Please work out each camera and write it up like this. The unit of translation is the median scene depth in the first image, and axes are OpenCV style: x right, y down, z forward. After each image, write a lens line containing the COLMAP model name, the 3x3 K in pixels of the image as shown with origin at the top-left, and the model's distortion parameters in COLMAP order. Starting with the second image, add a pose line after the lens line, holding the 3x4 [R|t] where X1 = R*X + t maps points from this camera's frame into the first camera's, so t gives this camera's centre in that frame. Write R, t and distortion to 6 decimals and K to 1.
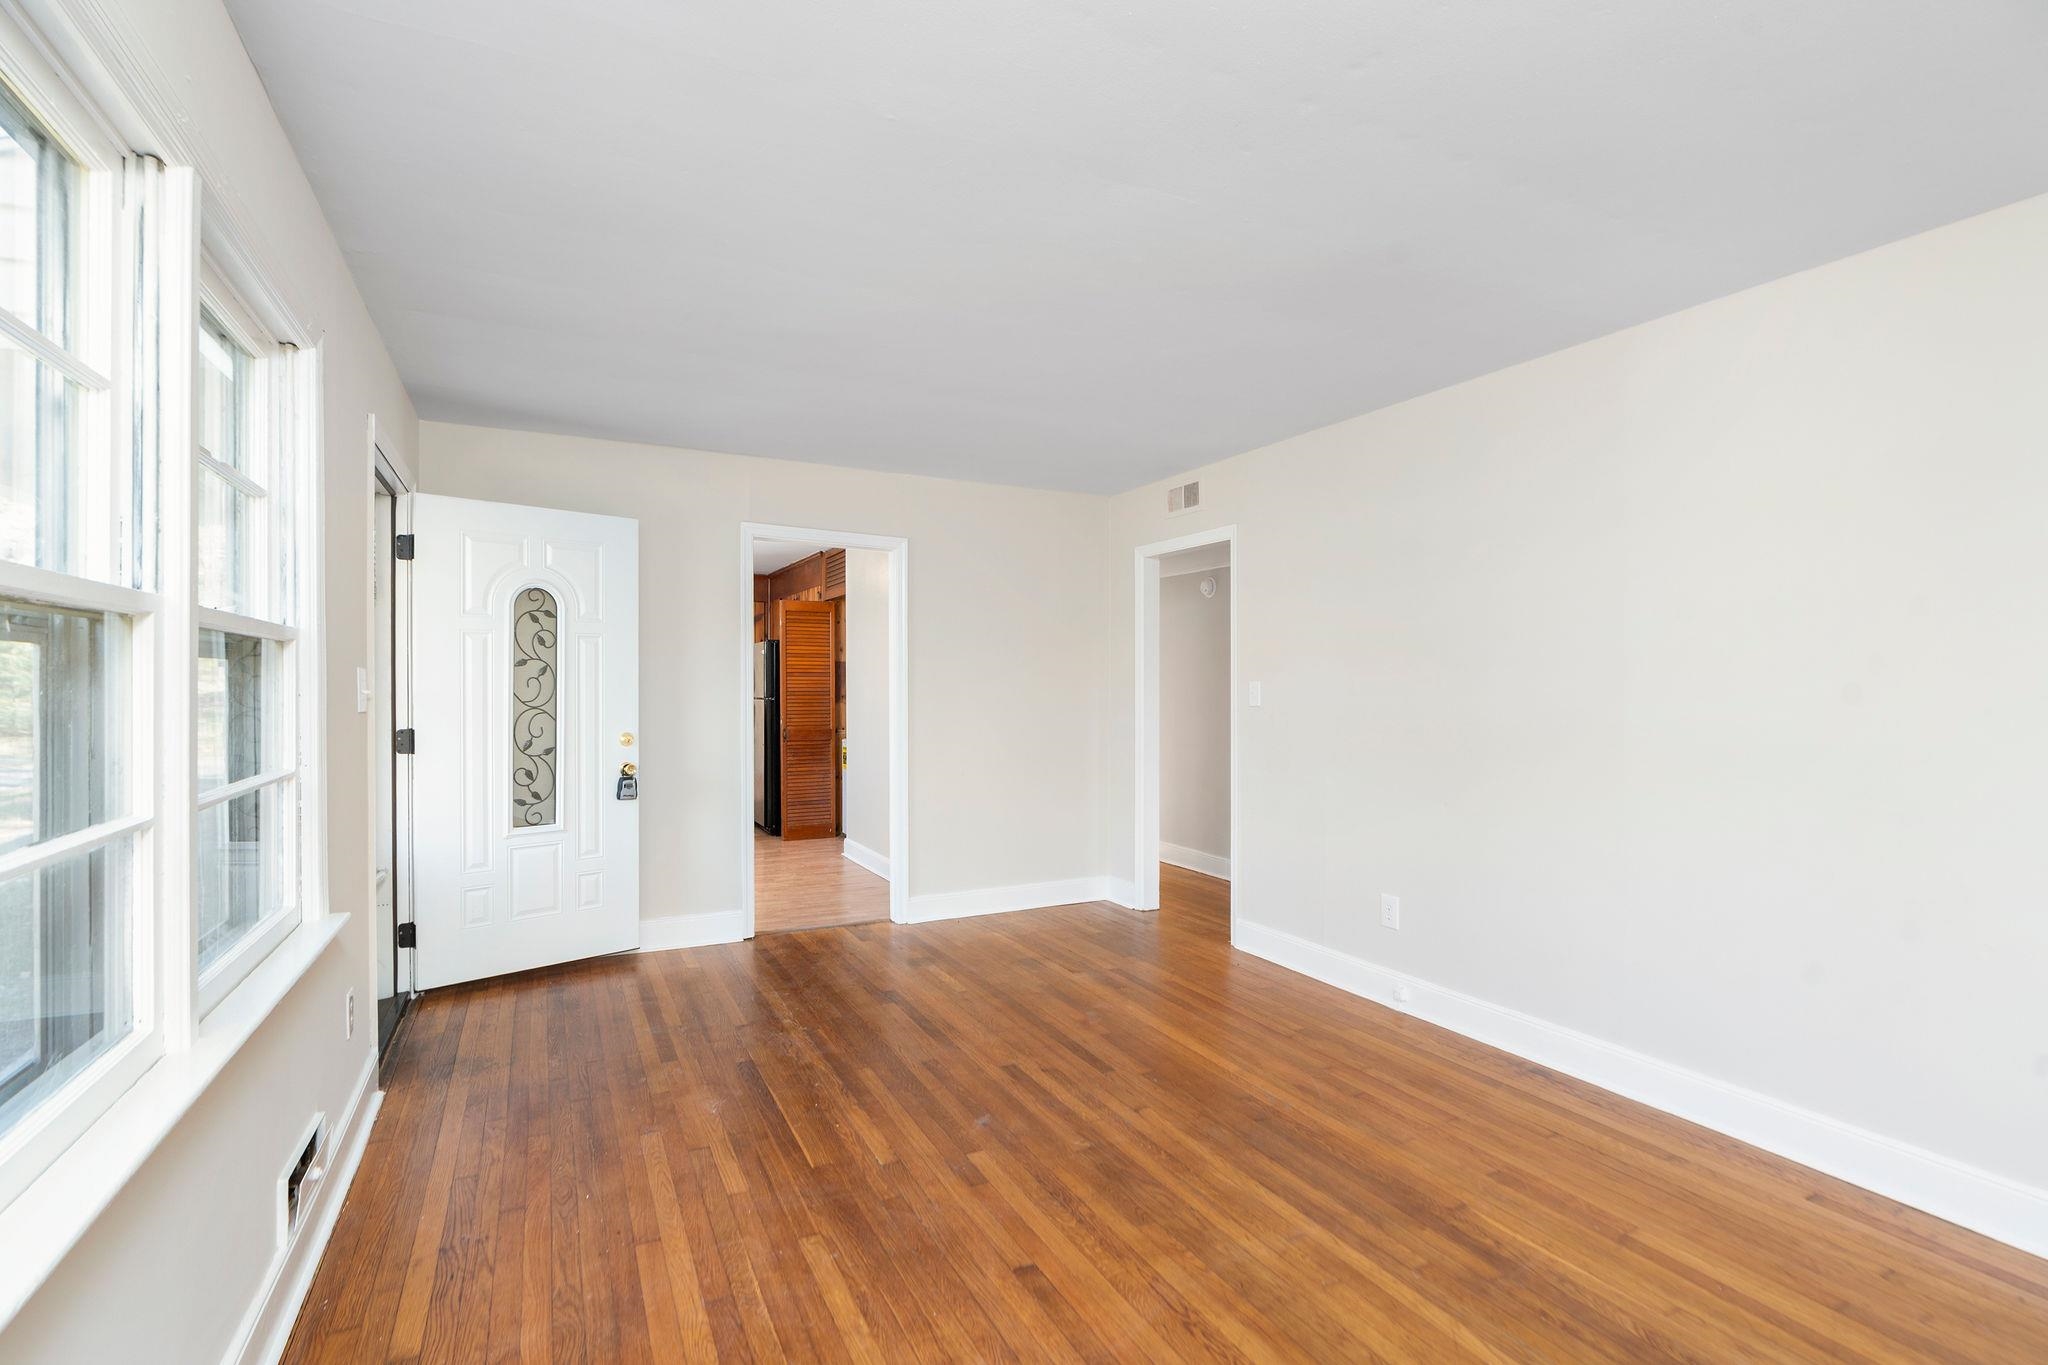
lens RADIAL K [[931.5, 0, 1016.1], [0, 931.5, 679.7], [0, 0, 1]] dist [-0.005978, 0.000698]
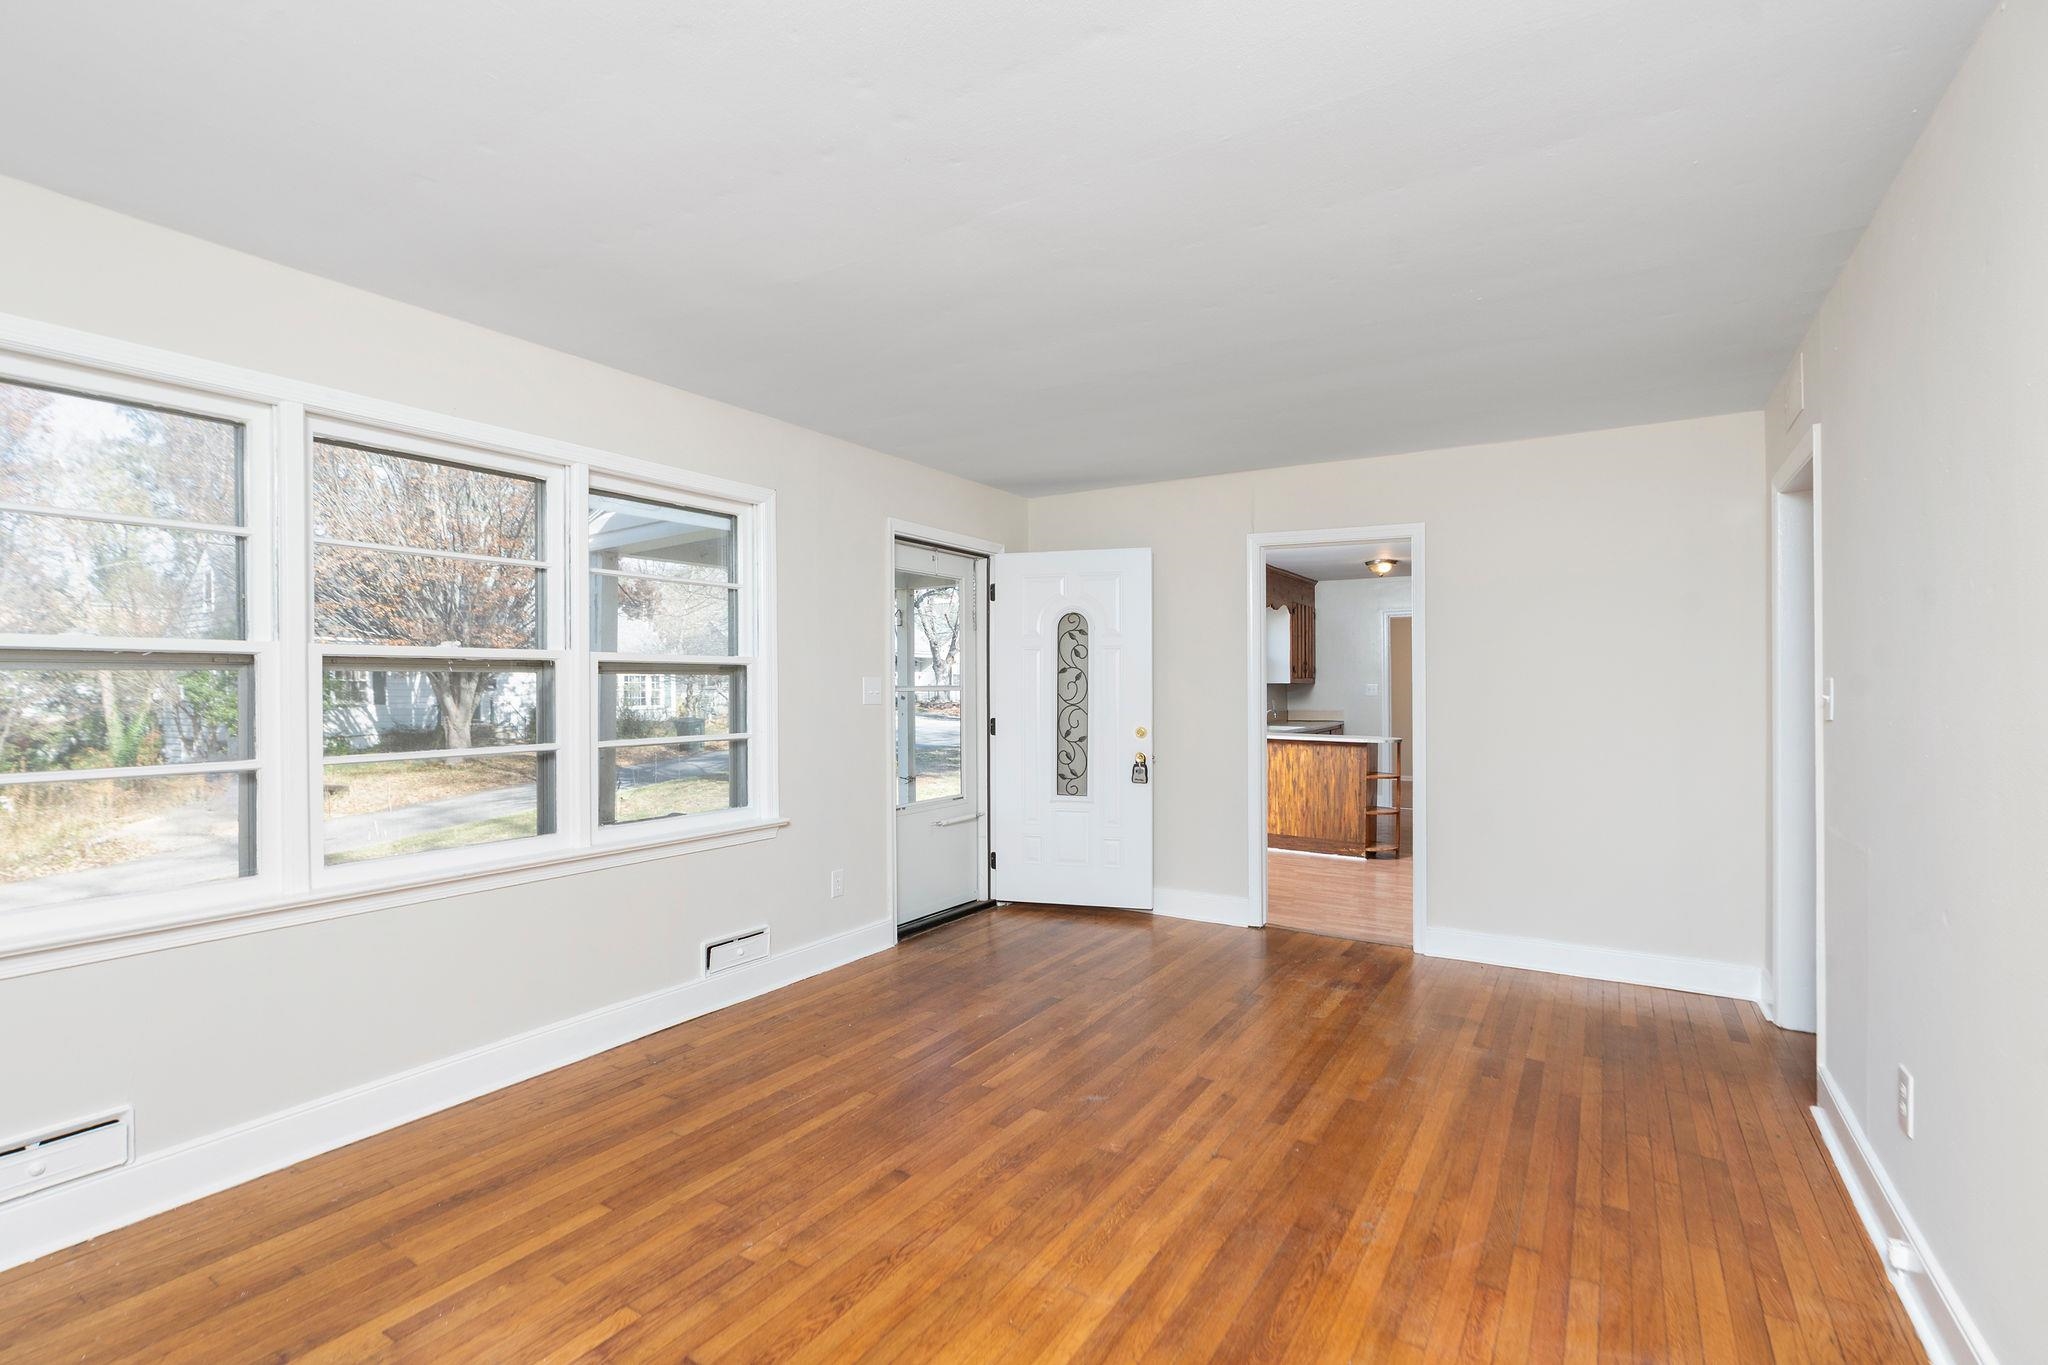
lens RADIAL K [[931.5, 0, 1005.9], [0, 931.5, 686.8], [0, 0, 1]] dist [-0.005978, 0.000698]
pose [[0.513315, -0.002857, -0.858196, 0.604652], [0.007175, 0.999974, 0.000963, 0.003093], [0.858170, -0.006652, 0.513322, 0.274693]]
